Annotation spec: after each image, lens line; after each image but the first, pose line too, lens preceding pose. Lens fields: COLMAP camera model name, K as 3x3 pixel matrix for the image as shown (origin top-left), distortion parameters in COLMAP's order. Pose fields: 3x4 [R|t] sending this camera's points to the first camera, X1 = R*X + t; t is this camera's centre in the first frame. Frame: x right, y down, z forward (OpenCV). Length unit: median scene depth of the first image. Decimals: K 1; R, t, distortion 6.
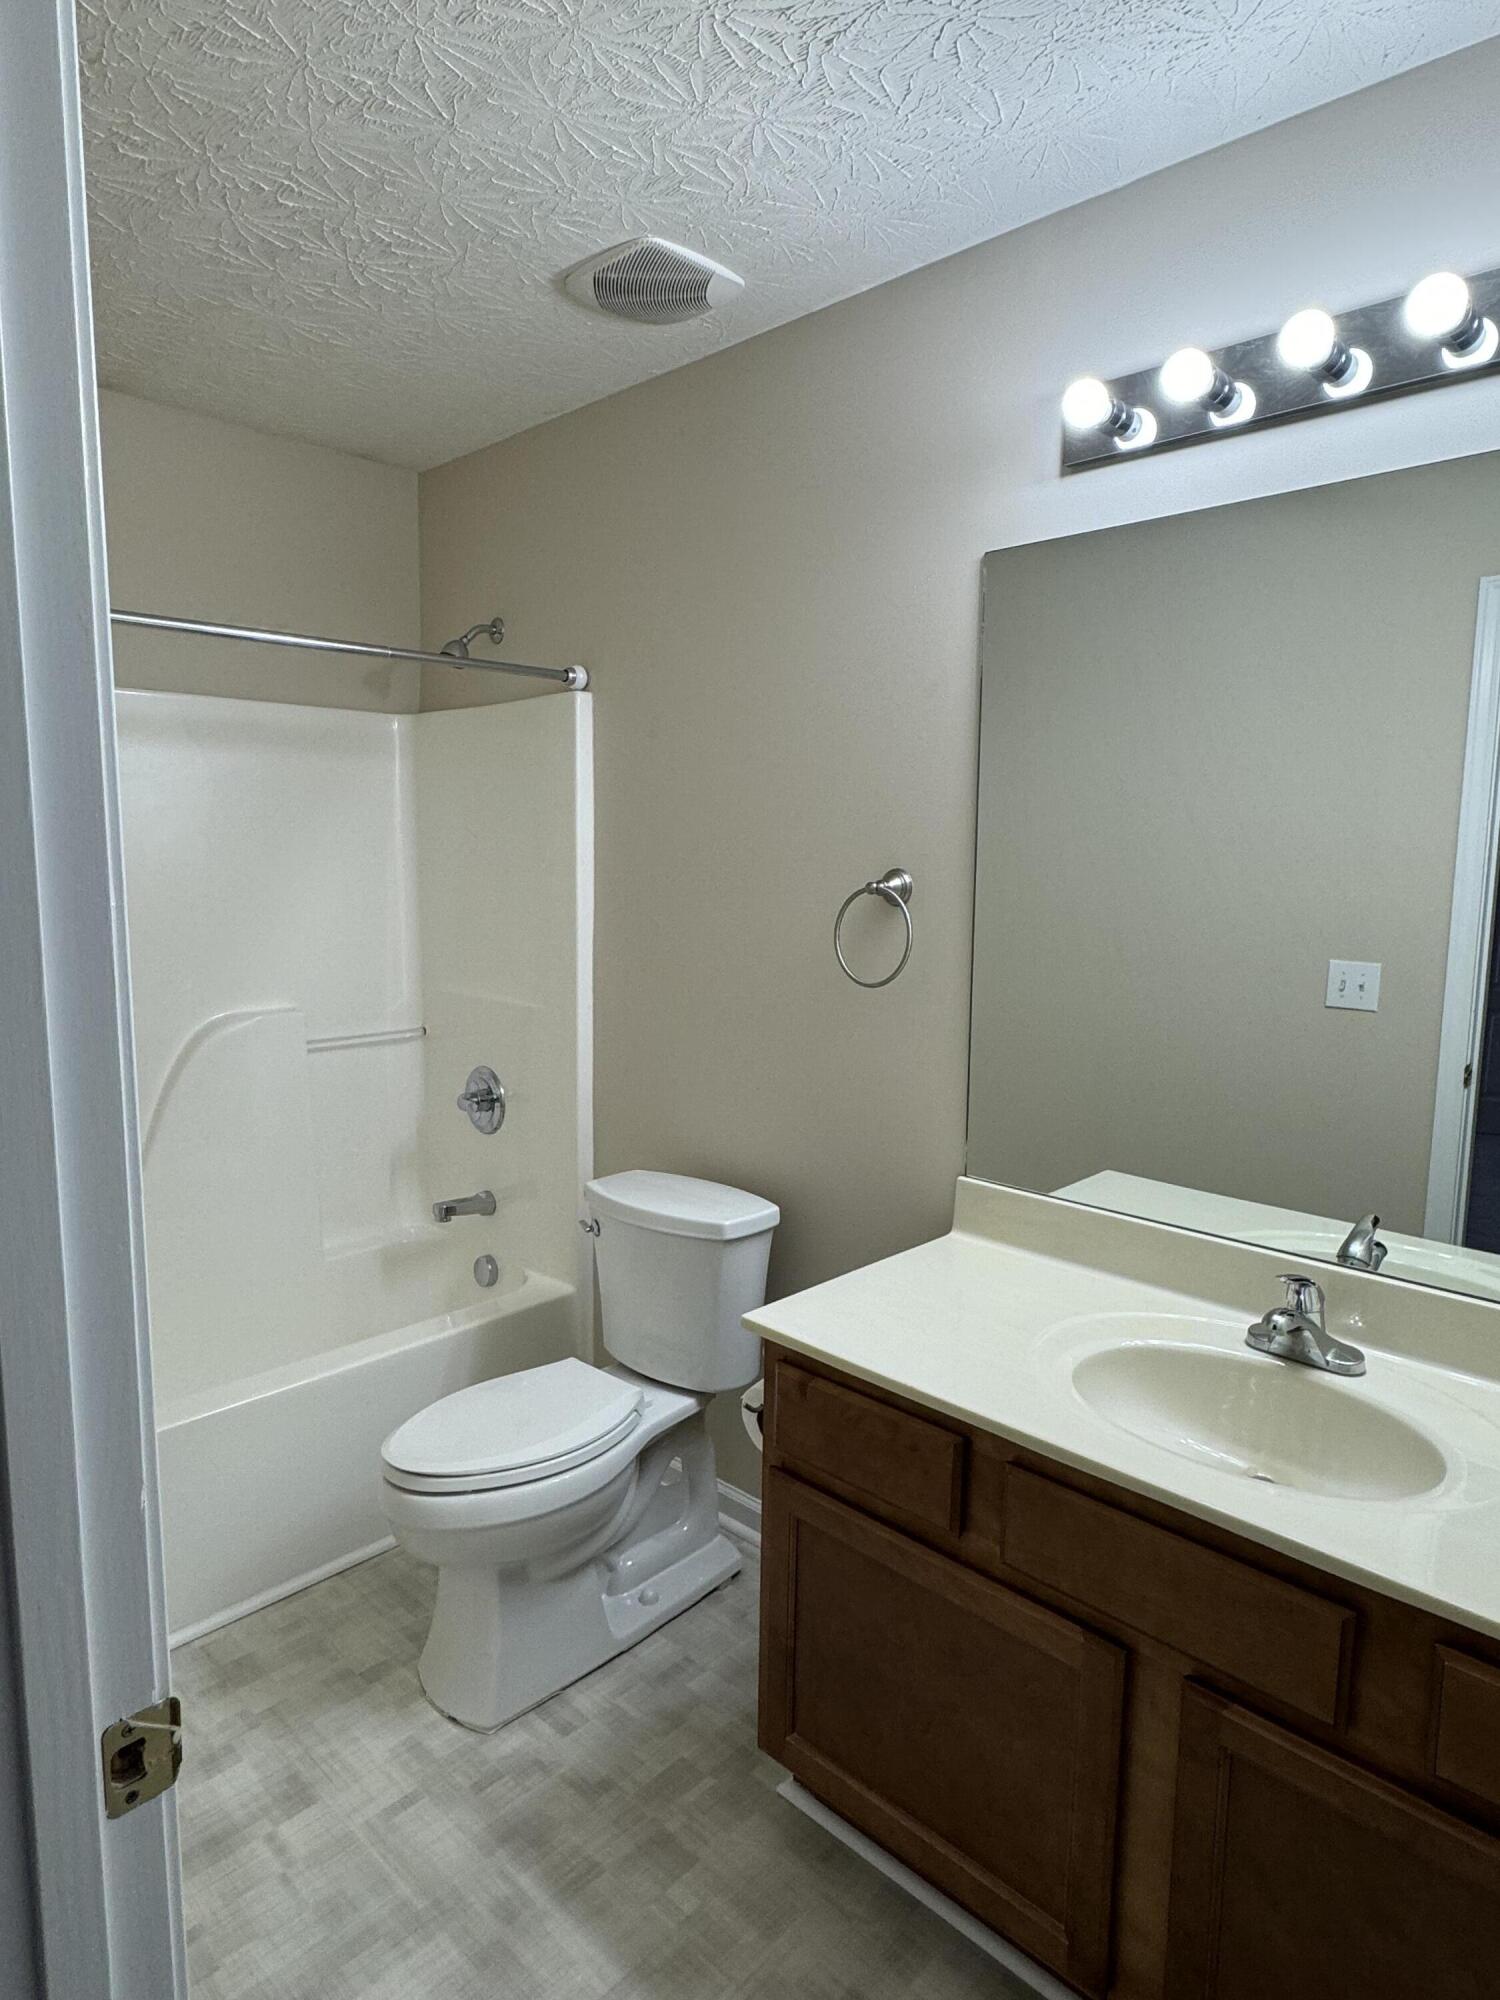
lens RADIAL K [[1162.0, 0, 753.9], [0, 1162.0, 995.0], [0, 0, 1]] dist [-0.001234, 0.002521]
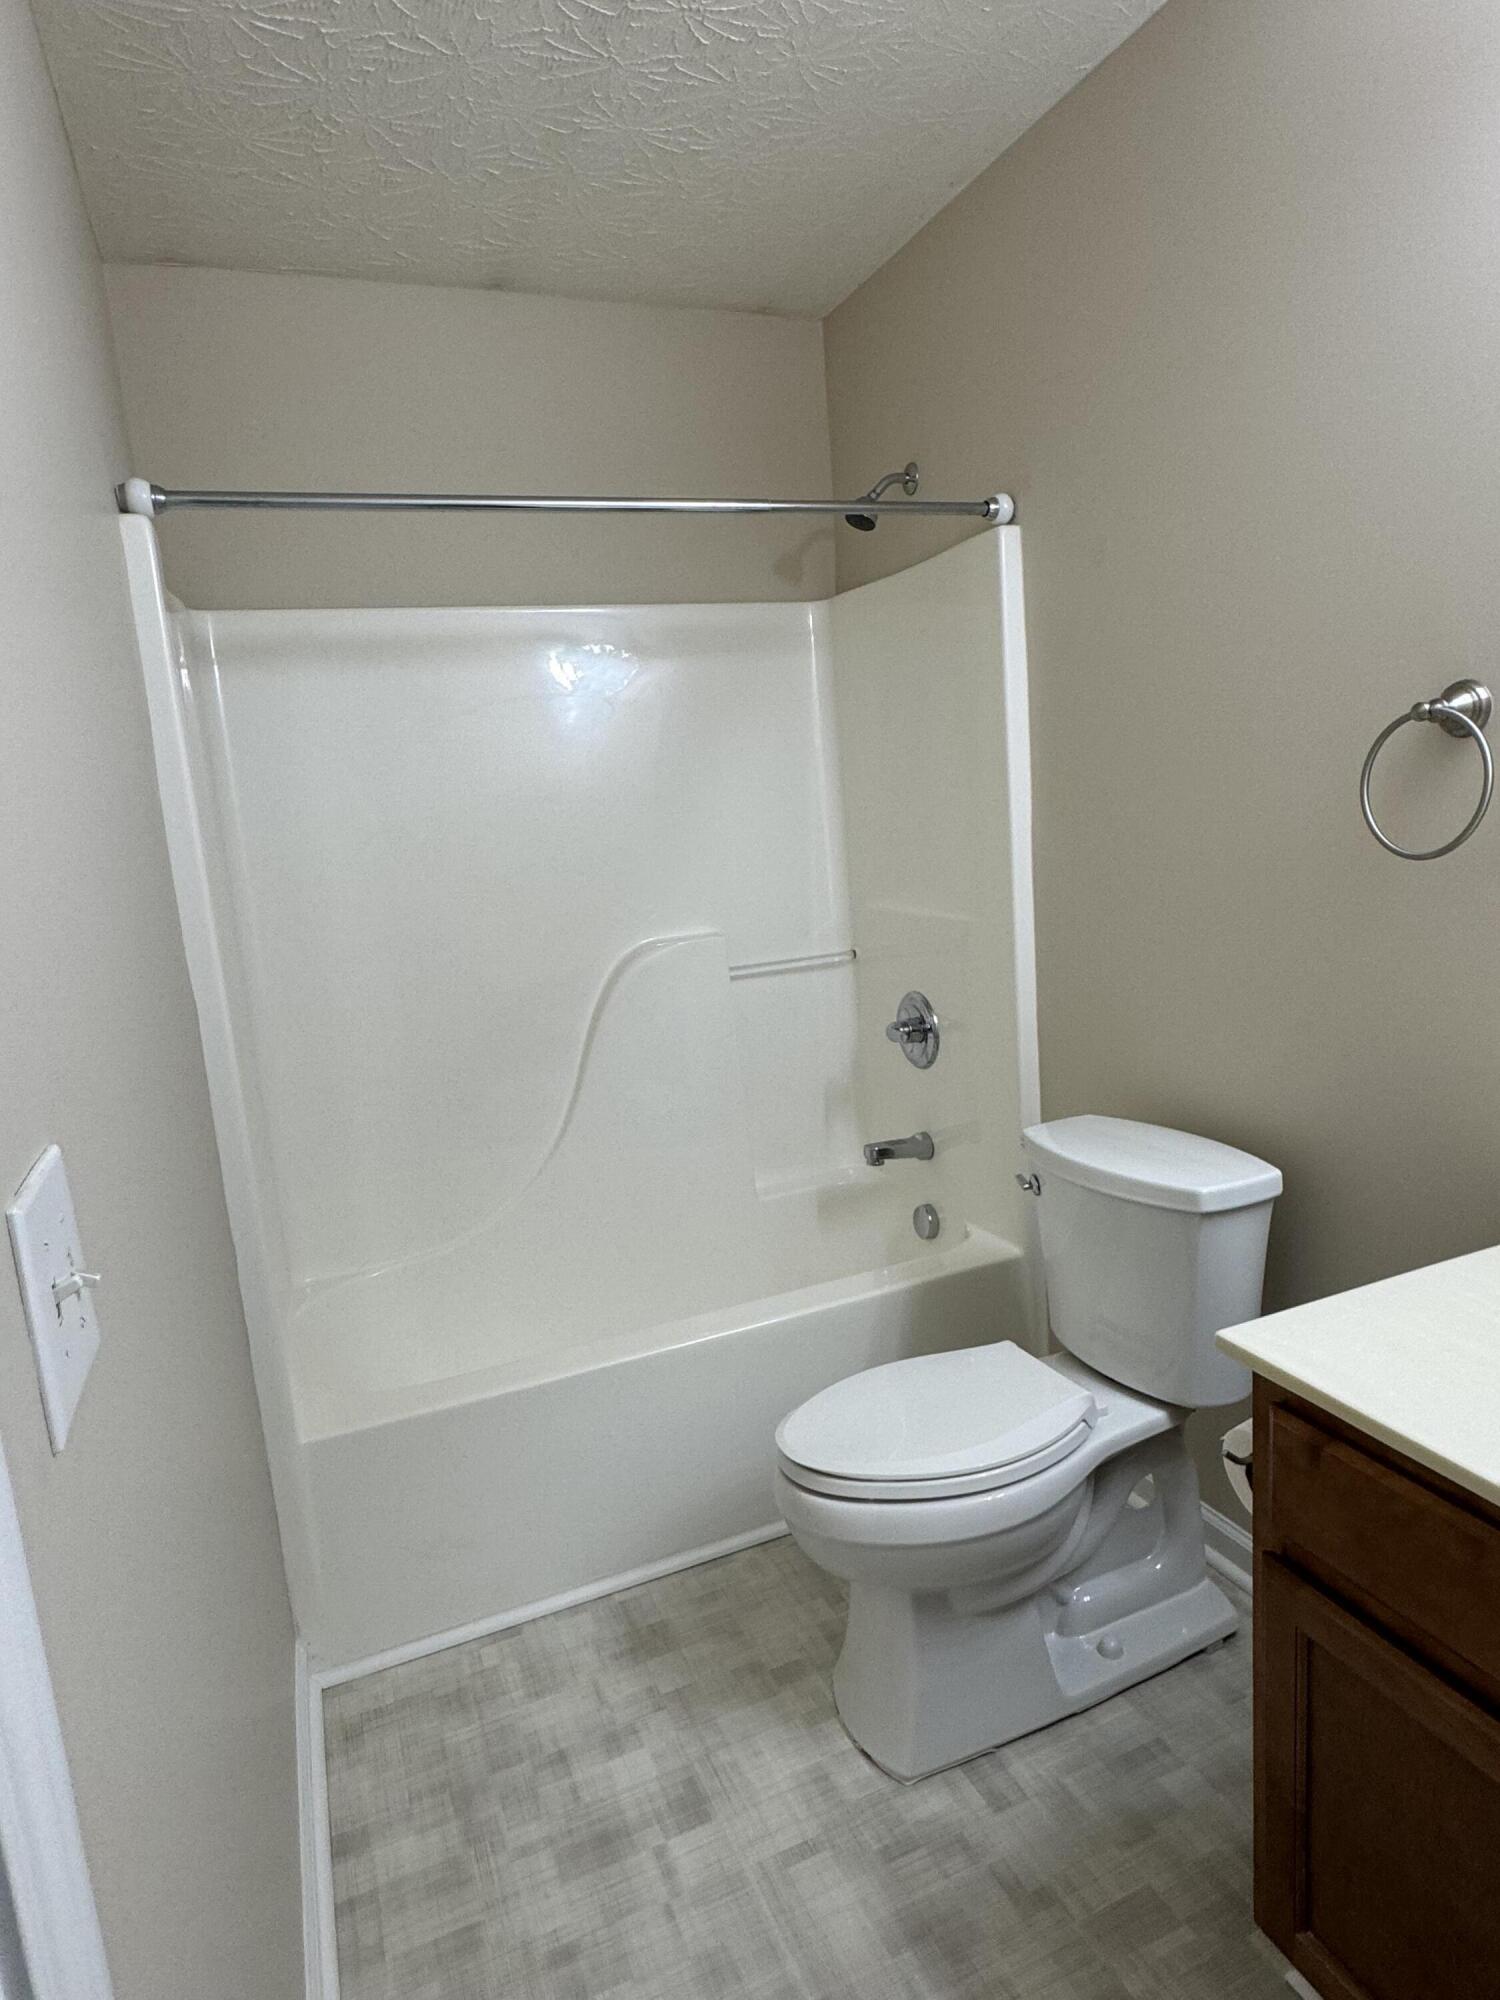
lens RADIAL K [[1162.0, 0, 753.9], [0, 1162.0, 995.0], [0, 0, 1]] dist [-0.001234, 0.002521]
pose [[0.913644, -0.015240, -0.406230, 0.017140], [0.038195, 0.998095, 0.048460, 0.022488], [0.404718, -0.059791, 0.912485, 0.200778]]
